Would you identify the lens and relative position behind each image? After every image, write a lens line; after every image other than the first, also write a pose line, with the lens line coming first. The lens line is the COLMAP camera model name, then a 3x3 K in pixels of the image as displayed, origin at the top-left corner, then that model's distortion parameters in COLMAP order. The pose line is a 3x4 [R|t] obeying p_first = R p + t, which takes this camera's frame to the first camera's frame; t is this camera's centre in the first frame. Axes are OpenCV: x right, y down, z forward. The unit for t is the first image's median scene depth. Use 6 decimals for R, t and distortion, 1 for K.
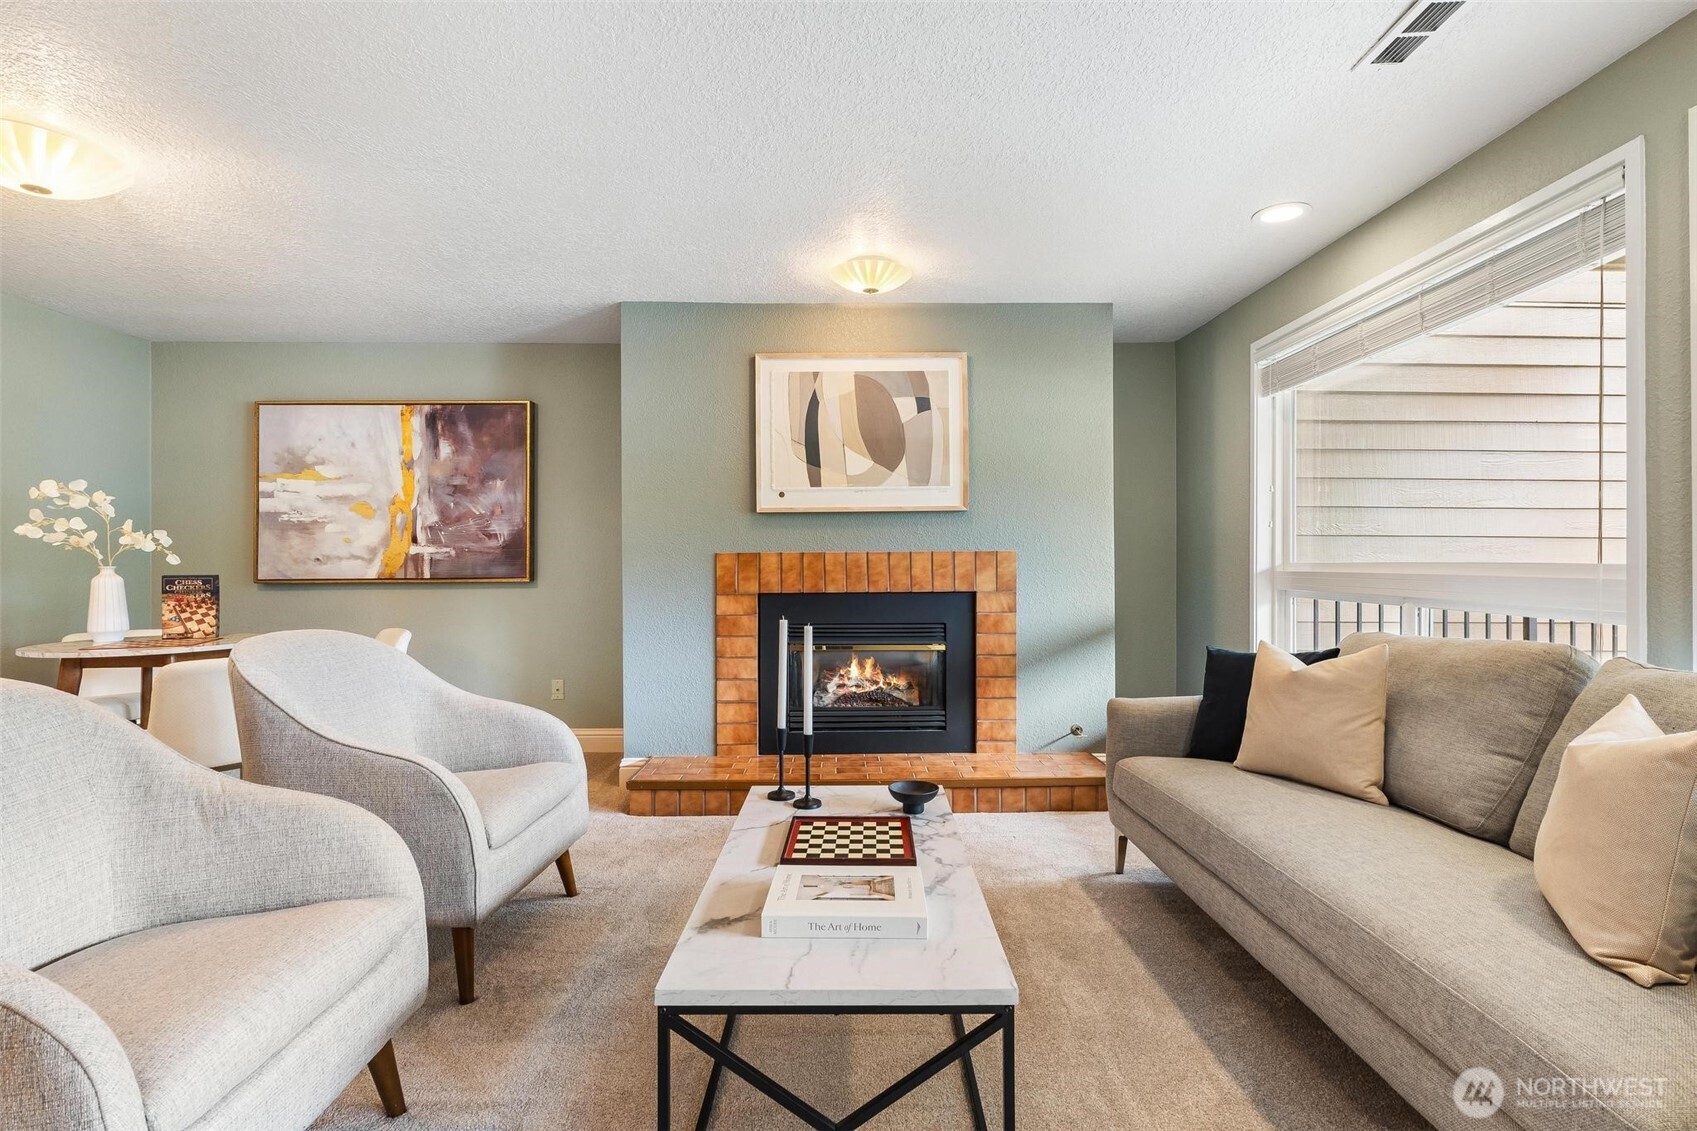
lens RADIAL K [[808.5, 0, 848.5], [0, 808.5, 565.5], [0, 0, 1]] dist [0.002711, 0.000527]
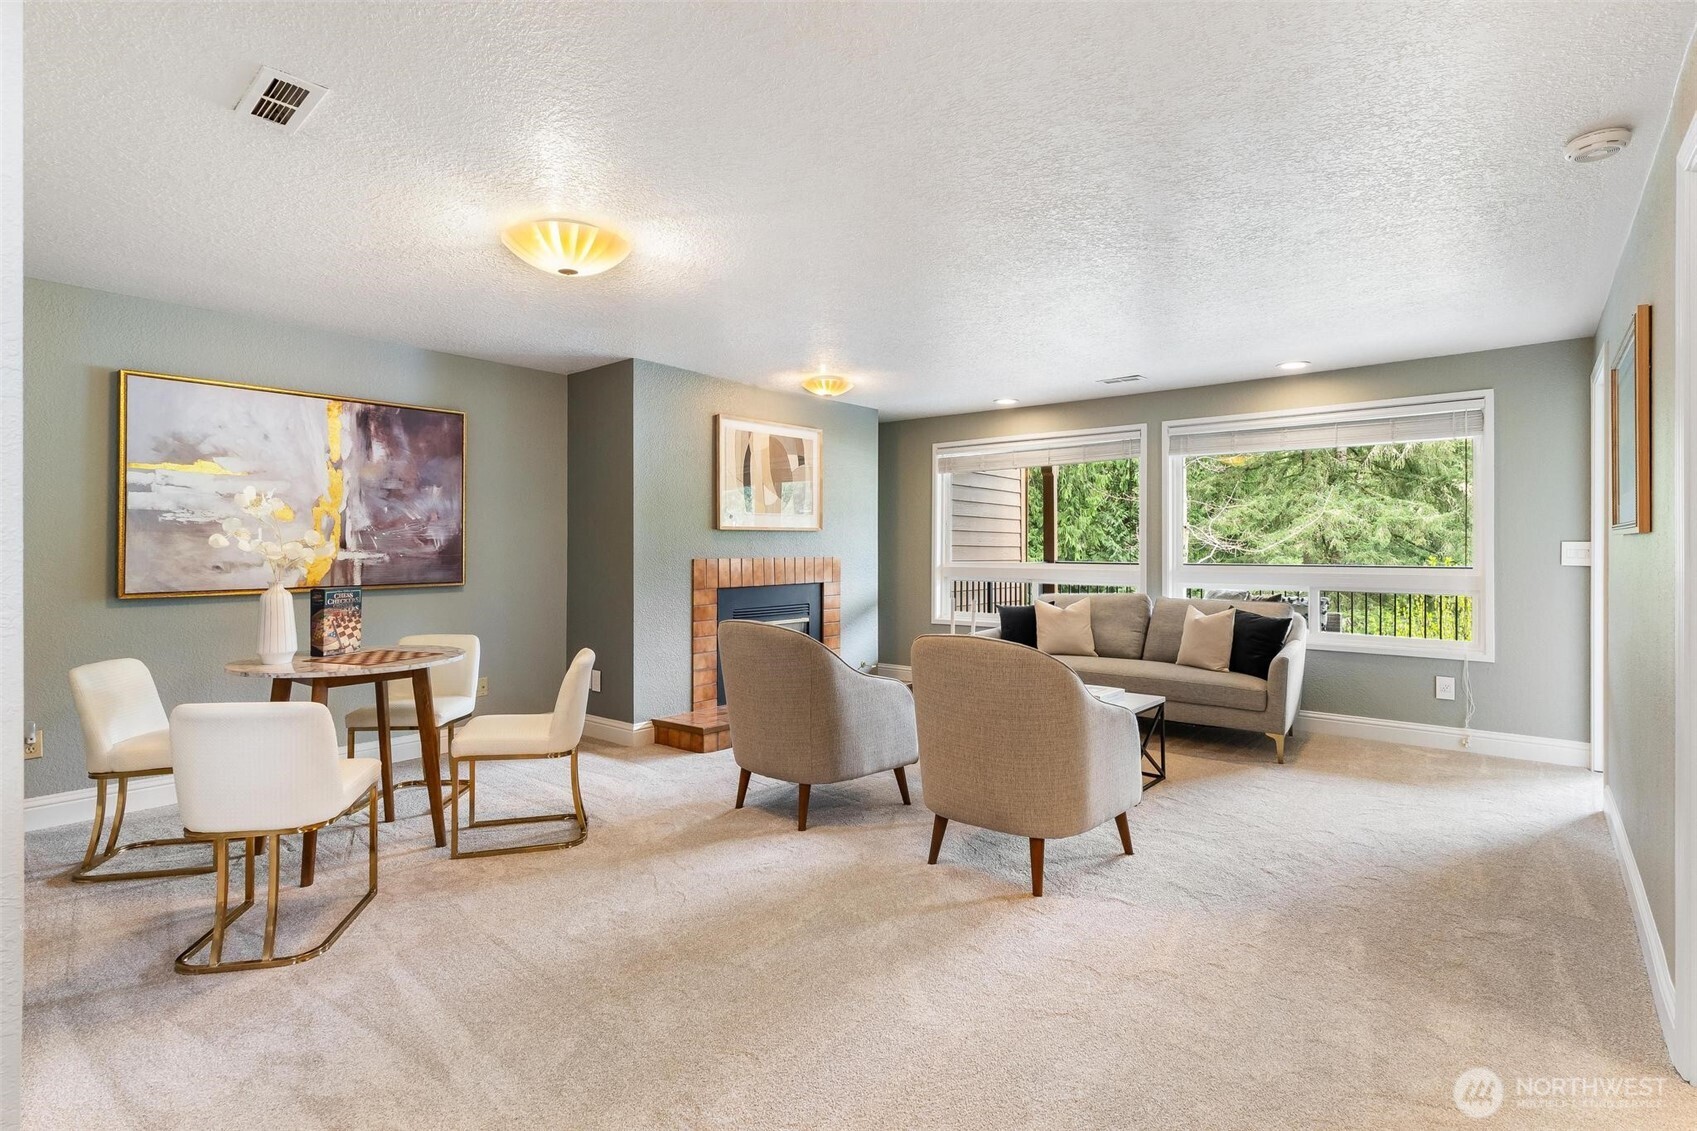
lens RADIAL K [[808.5, 0, 848.5], [0, 808.5, 565.5], [0, 0, 1]] dist [0.002711, 0.000527]
pose [[0.658983, -0.012372, 0.752056, -0.859523], [0.000931, 0.999877, 0.015633, -0.022009], [-0.752158, -0.009602, 0.658913, -0.060699]]
